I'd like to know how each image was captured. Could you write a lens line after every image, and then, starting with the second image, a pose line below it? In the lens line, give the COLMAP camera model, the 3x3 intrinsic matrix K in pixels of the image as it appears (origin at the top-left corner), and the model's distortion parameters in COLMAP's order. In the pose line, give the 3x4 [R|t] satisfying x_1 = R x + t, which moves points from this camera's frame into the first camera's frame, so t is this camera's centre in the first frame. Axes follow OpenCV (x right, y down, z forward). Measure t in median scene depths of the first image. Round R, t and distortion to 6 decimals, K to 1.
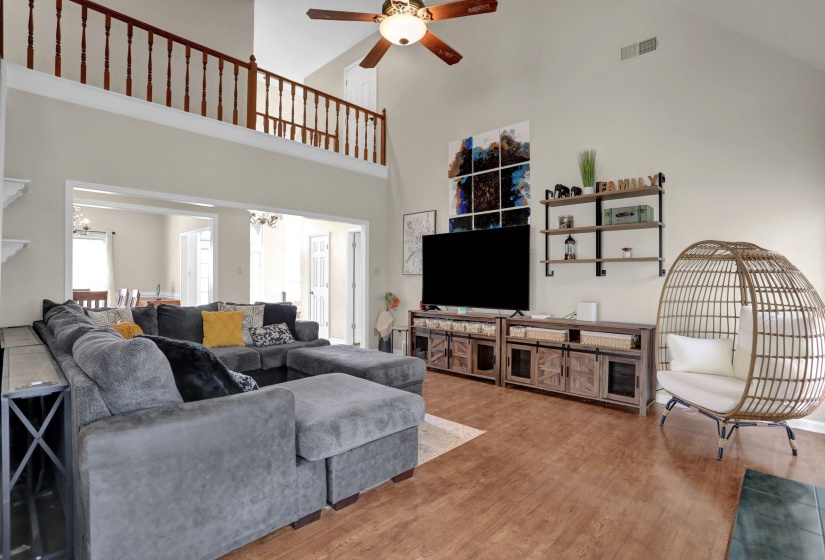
lens RADIAL K [[400.3, 0, 412.5], [0, 400.3, 280.0], [0, 0, 1]] dist [-0.065049, 0.027041]
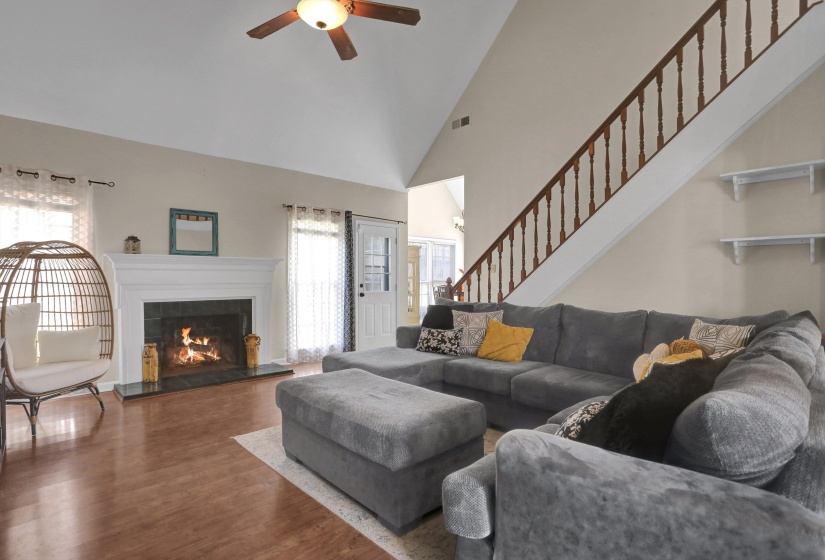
lens RADIAL K [[400.3, 0, 412.5], [0, 400.3, 280.0], [0, 0, 1]] dist [-0.065049, 0.027041]
pose [[-0.998610, 0.006979, 0.052251, -0.305303], [0.007538, 0.999916, 0.010513, 0.006088], [-0.052173, 0.010892, -0.998579, 1.983044]]
